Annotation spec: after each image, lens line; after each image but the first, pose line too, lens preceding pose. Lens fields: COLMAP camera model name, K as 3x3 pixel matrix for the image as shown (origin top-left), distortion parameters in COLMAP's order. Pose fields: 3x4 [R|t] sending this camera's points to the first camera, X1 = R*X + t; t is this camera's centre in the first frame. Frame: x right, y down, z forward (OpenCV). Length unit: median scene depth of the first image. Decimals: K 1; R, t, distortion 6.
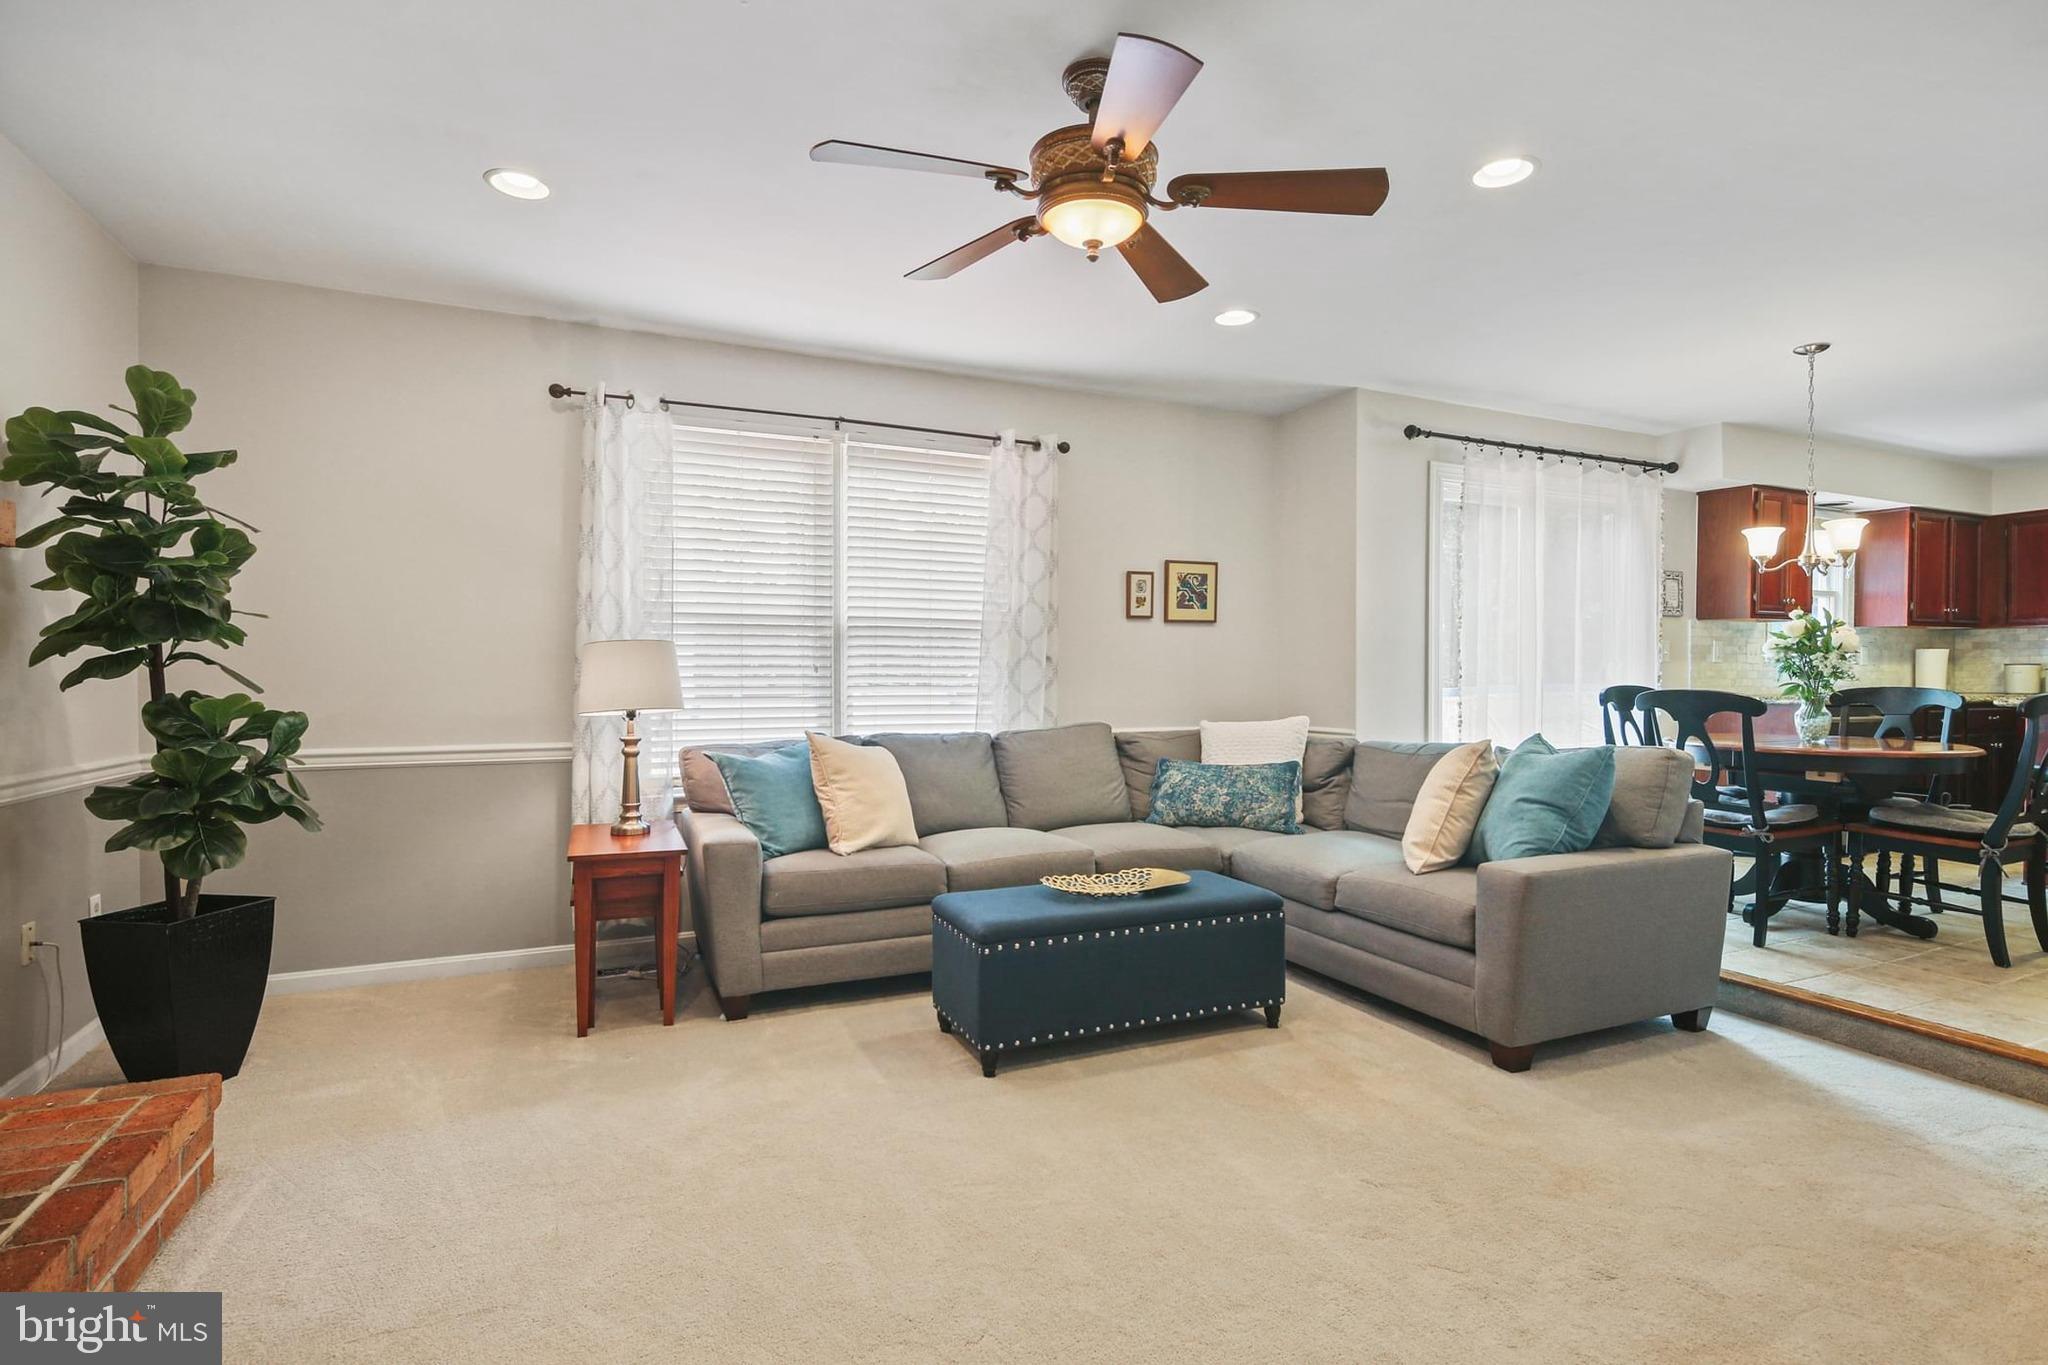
lens RADIAL K [[992.4, 0, 1027.3], [0, 992.4, 687.2], [0, 0, 1]] dist [0.002062, -0.002921]
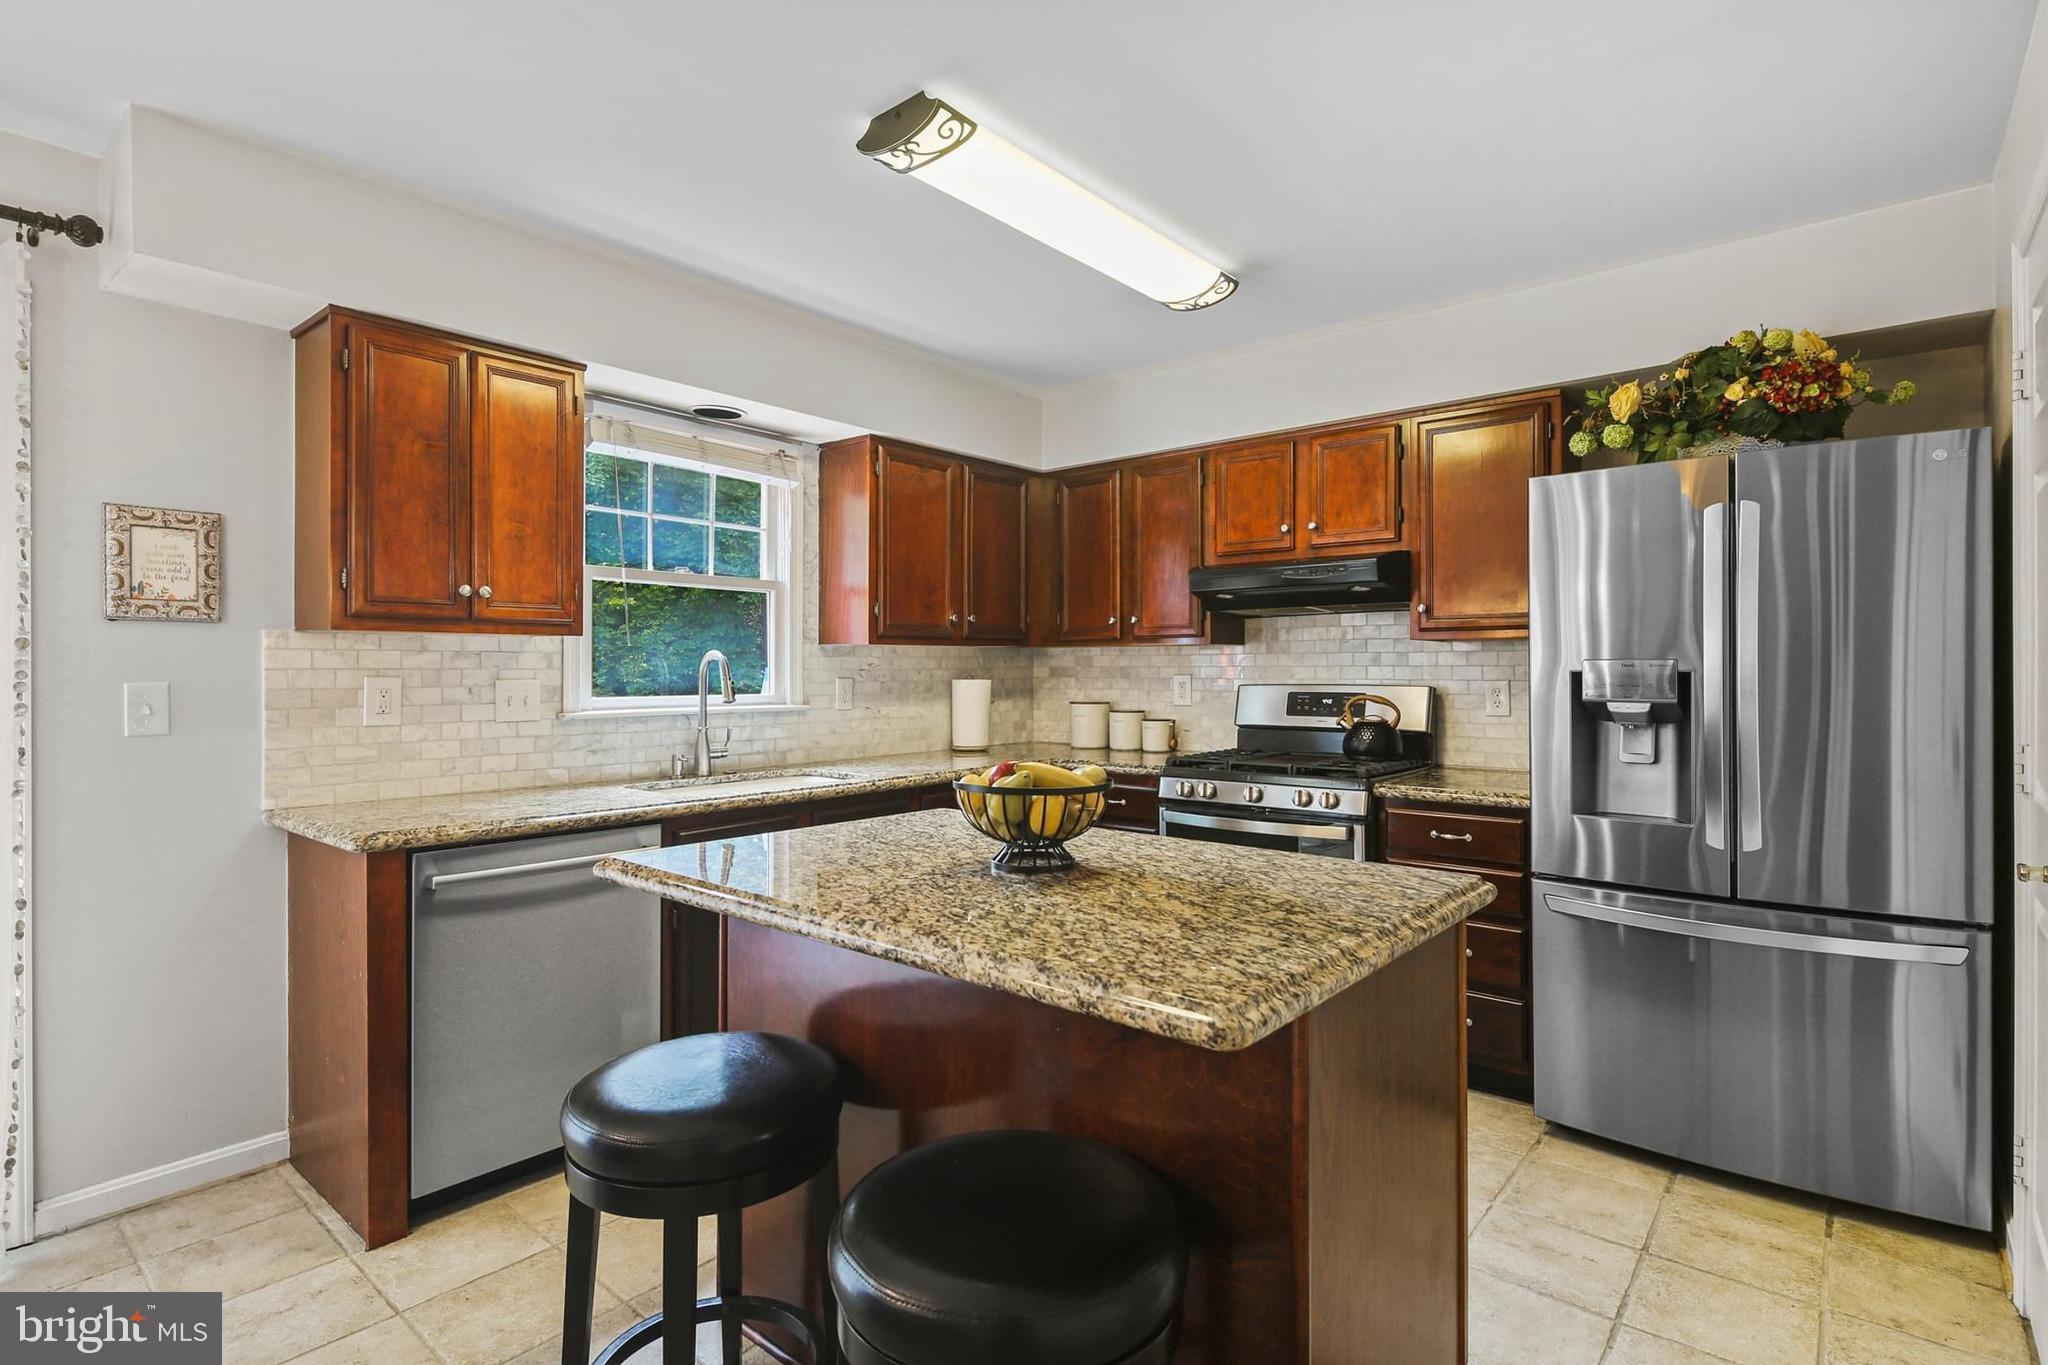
lens RADIAL K [[992.4, 0, 1036.4], [0, 992.4, 677.1], [0, 0, 1]] dist [0.002062, -0.002921]
pose [[0.904500, -0.006264, 0.426428, 0.733343], [0.007531, 0.999971, -0.001287, -0.041783], [-0.426408, 0.004375, 0.904521, 0.448217]]
